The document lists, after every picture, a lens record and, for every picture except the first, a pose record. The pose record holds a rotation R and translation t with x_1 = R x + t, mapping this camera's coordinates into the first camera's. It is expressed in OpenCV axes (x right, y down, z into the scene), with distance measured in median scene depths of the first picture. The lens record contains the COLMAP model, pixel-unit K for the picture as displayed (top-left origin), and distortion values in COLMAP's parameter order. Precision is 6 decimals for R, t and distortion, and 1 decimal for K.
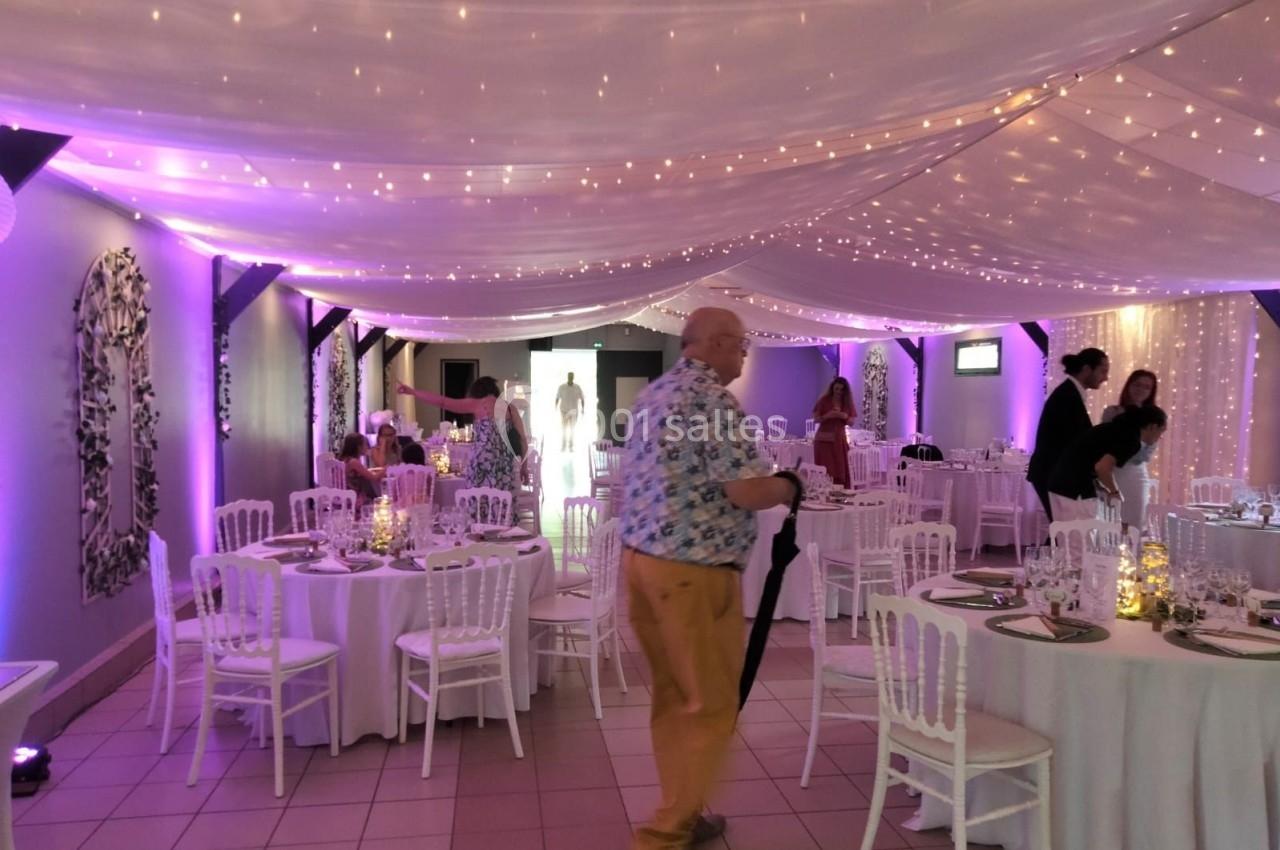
lens RADIAL K [[963.2, 0, 636.4], [0, 963.2, 431.4], [0, 0, 1]] dist [0.016924, -0.002786]
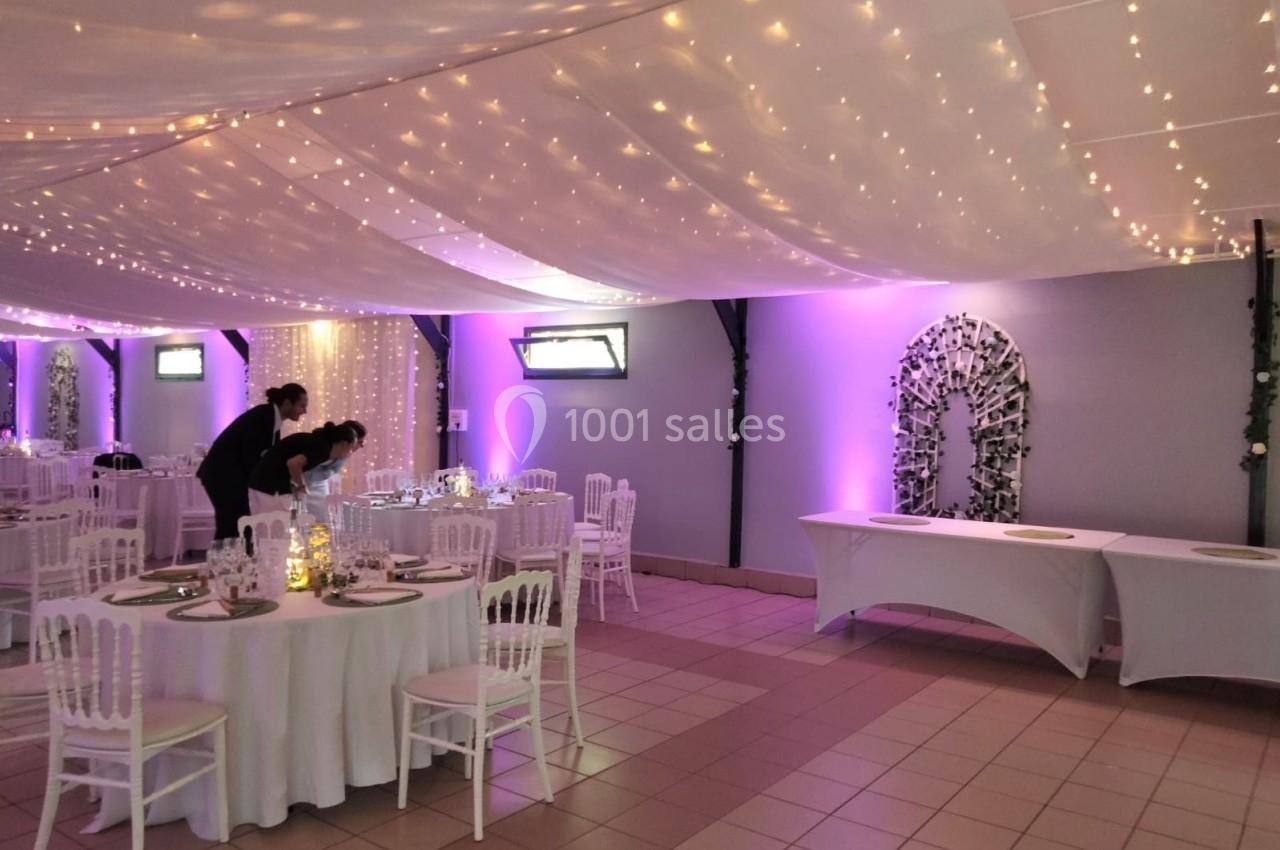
lens RADIAL K [[948.3, 0, 633.8], [0, 948.3, 429.5], [0, 0, 1]] dist [0.022929, -0.002639]
pose [[0.711553, -0.019255, 0.702369, -0.002705], [0.024829, 0.999689, 0.002253, 0.003830], [-0.702194, 0.015836, 0.711809, -0.062907]]
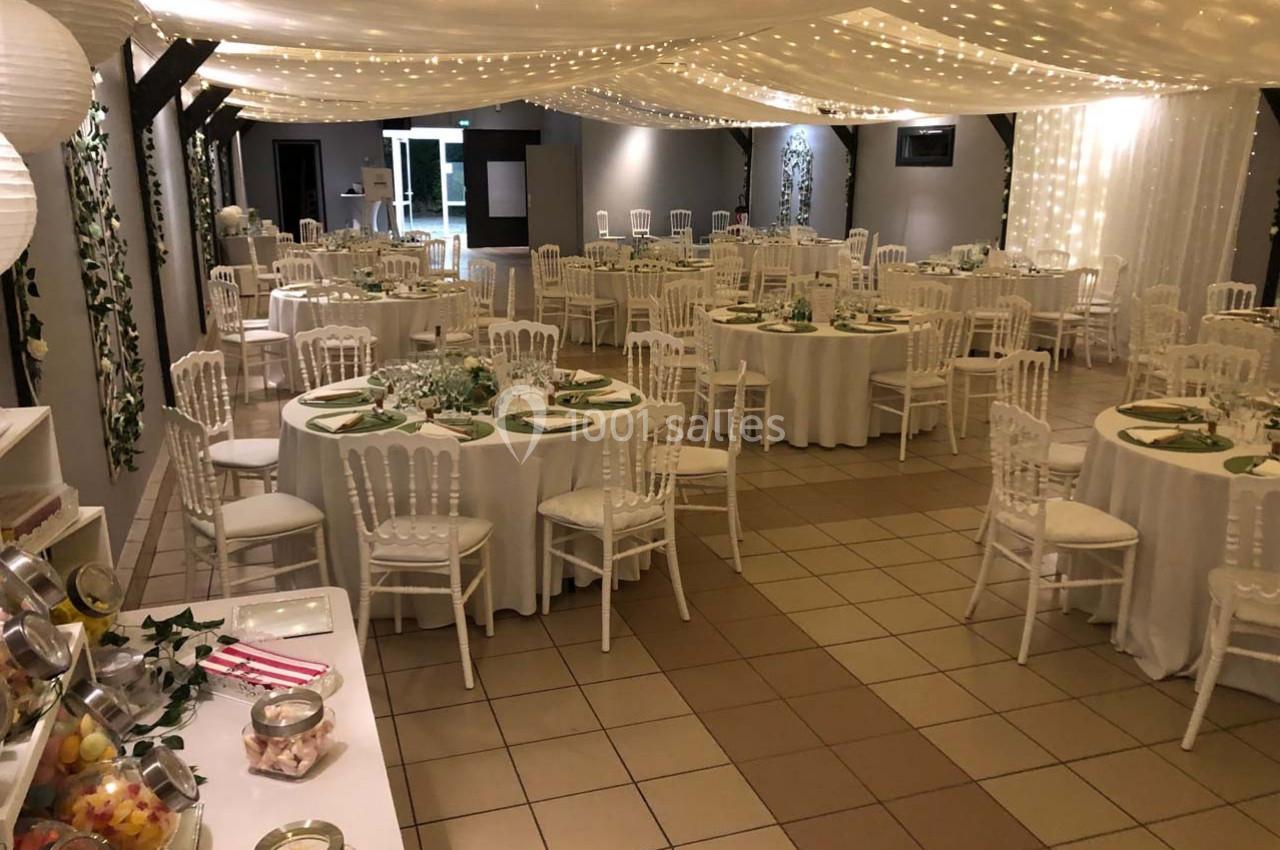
lens RADIAL K [[1038.6, 0, 721.9], [0, 1038.6, 439.9], [0, 0, 1]] dist [0.010859, -0.000580]
pose [[0.980578, -0.052438, 0.188990, -0.203896], [0.012689, 0.978538, 0.205676, -0.033620], [-0.195719, -0.199284, 0.960198, 0.037790]]
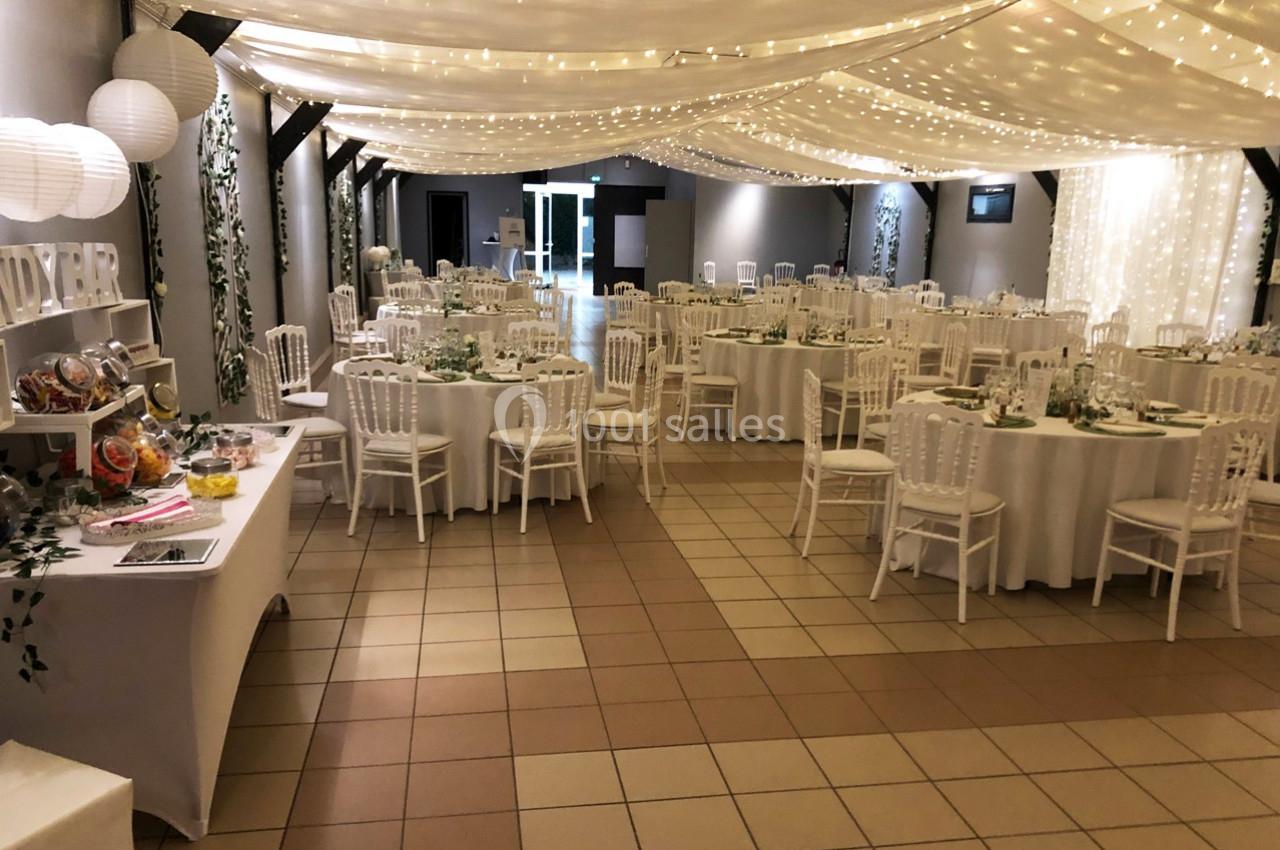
lens RADIAL K [[995.9, 0, 661.1], [0, 995.9, 474.0], [0, 0, 1]] dist [0.007831, 0.000252]
pose [[0.999497, 0.012565, 0.029129, -0.051298], [-0.018043, 0.980396, 0.196208, 0.004337], [-0.026093, -0.196635, 0.980129, -0.227573]]
